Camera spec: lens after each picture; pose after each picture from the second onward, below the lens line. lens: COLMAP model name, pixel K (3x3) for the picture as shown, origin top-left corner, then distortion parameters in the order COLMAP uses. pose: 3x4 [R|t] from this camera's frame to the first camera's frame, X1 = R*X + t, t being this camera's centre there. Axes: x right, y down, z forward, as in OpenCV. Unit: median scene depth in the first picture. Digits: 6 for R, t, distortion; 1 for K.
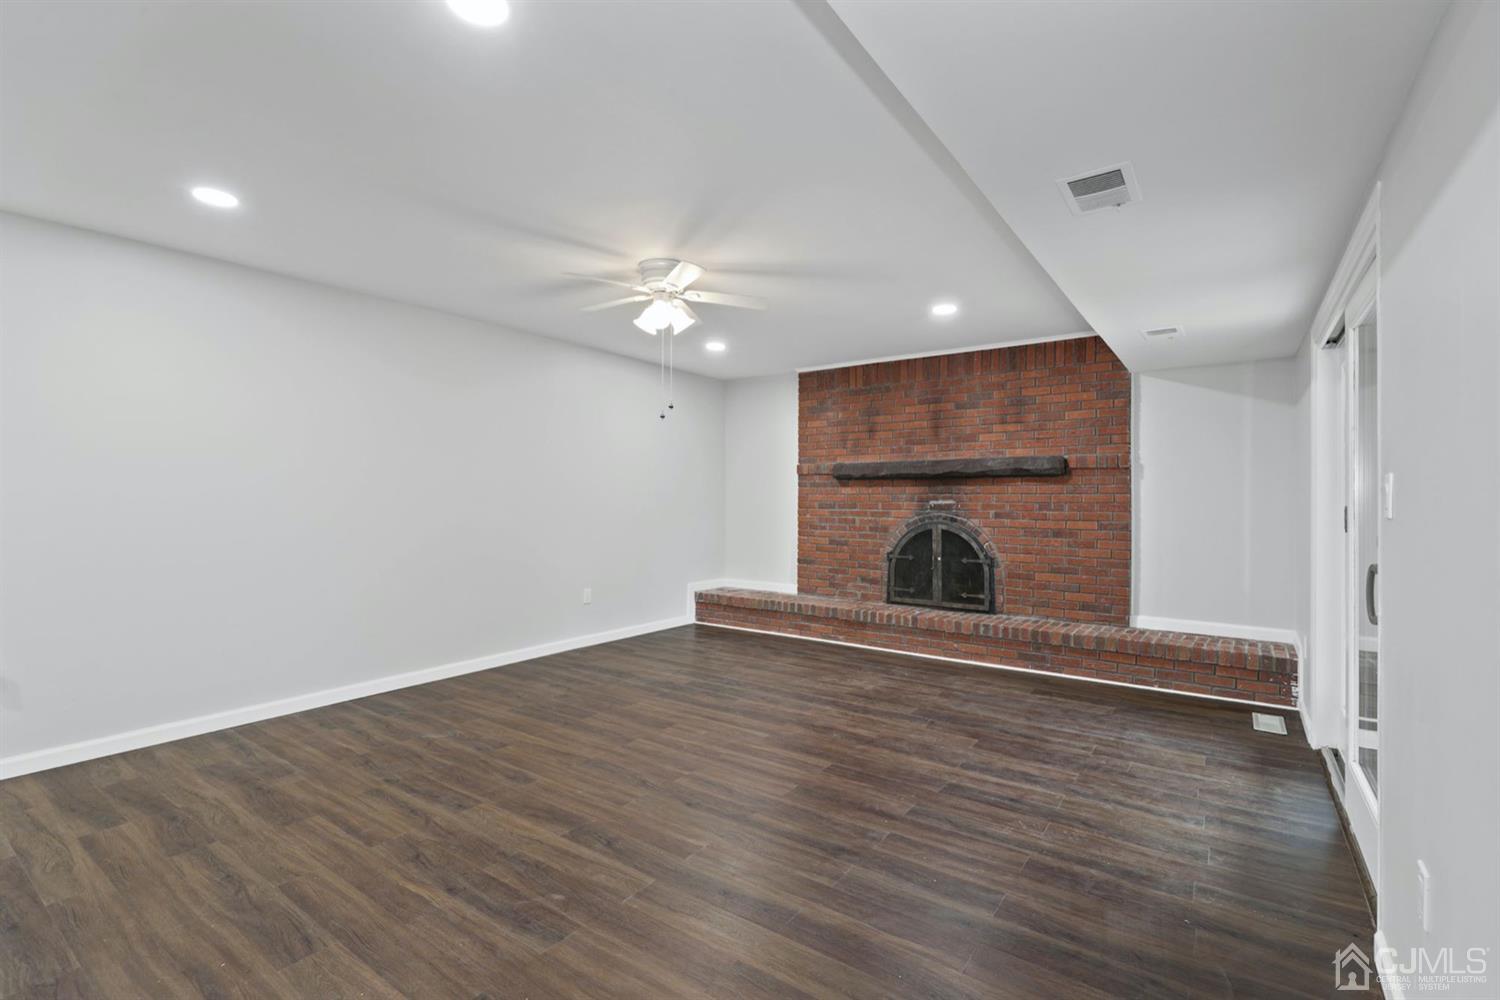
lens RADIAL K [[675.2, 0, 756.5], [0, 675.2, 496.9], [0, 0, 1]] dist [-0.001534, -0.000165]
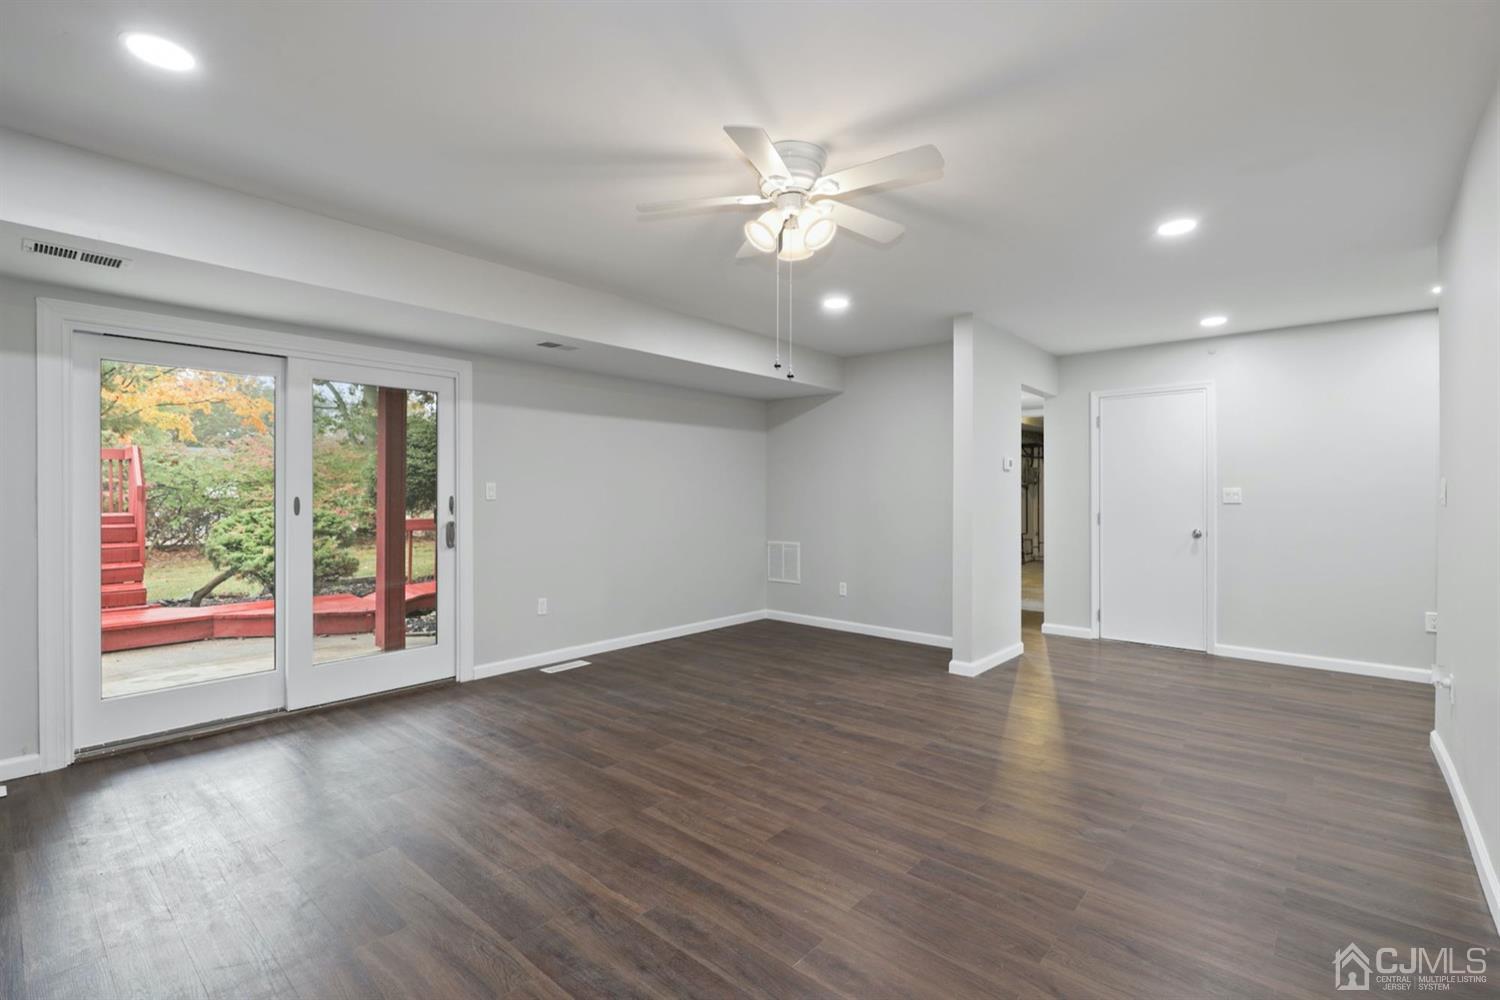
lens RADIAL K [[669.2, 0, 748.5], [0, 669.2, 483.8], [0, 0, 1]] dist [-0.001023, -0.000189]
pose [[-0.993923, -0.005114, 0.109956, -0.125736], [-0.006896, 0.999851, -0.015834, 0.001349], [-0.109858, -0.016496, -0.993810, 1.226786]]
